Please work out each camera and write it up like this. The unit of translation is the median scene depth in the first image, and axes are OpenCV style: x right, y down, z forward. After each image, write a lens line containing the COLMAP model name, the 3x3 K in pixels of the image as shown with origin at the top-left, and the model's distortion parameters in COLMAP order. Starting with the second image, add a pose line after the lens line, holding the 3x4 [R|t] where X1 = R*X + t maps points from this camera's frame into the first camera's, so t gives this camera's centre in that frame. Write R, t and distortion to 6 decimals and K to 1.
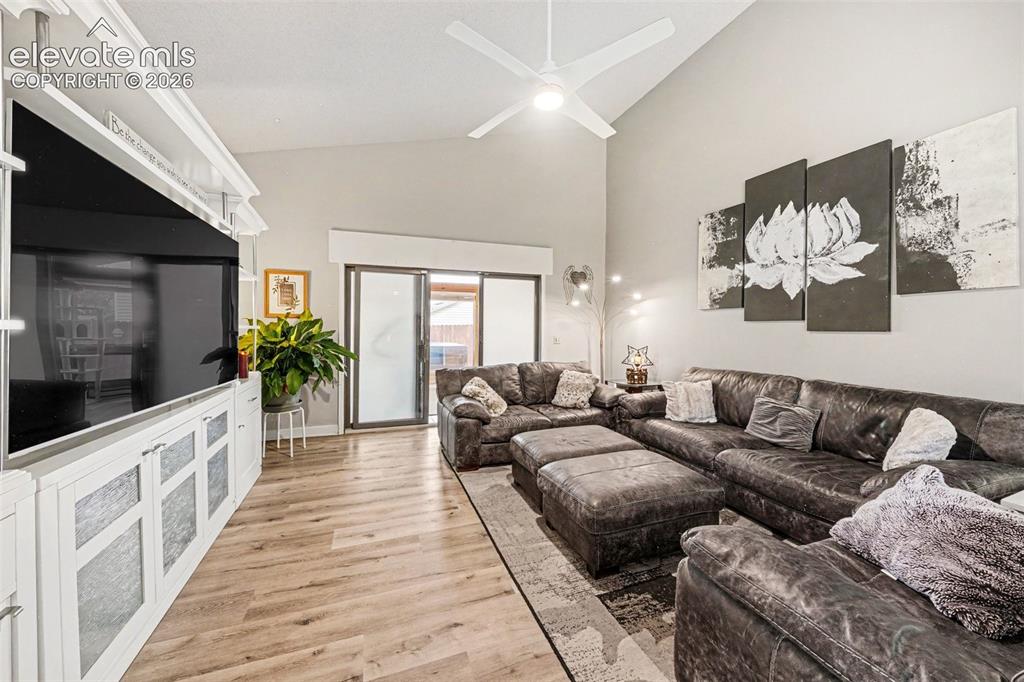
lens RADIAL K [[369.2, 0, 496.5], [0, 369.2, 322.4], [0, 0, 1]] dist [-0.012490, -0.000048]
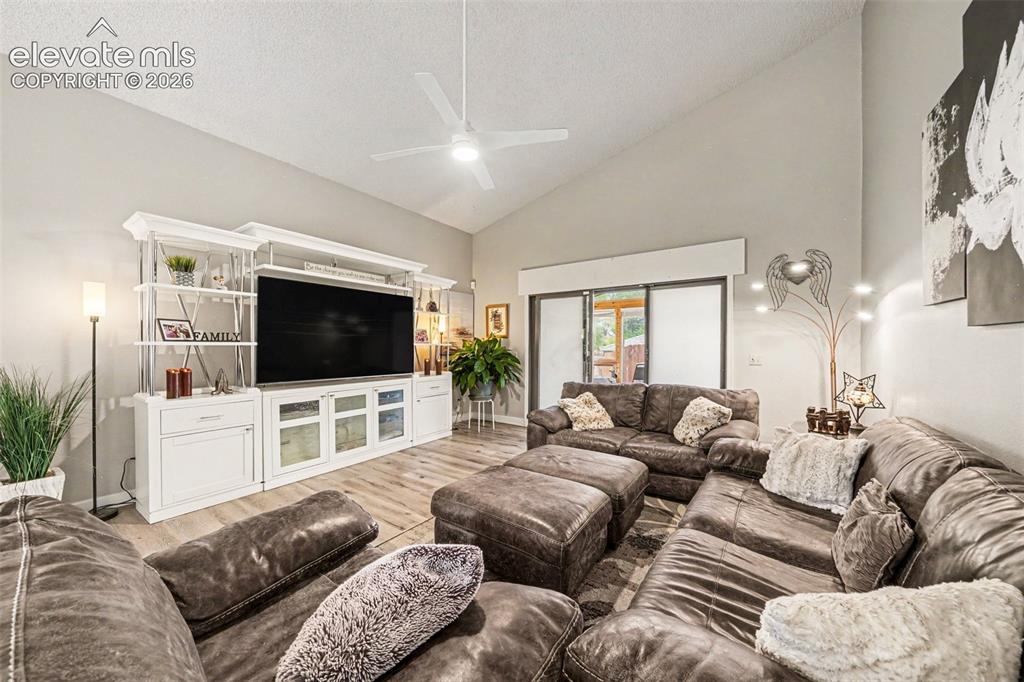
lens RADIAL K [[359.3, 0, 506.0], [0, 359.3, 341.7], [0, 0, 1]] dist [-0.001219, -0.000053]
pose [[0.564906, -0.011147, -0.825080, 0.637888], [0.014772, 0.999885, -0.003395, 0.007541], [0.825023, -0.010270, 0.565006, 0.246236]]
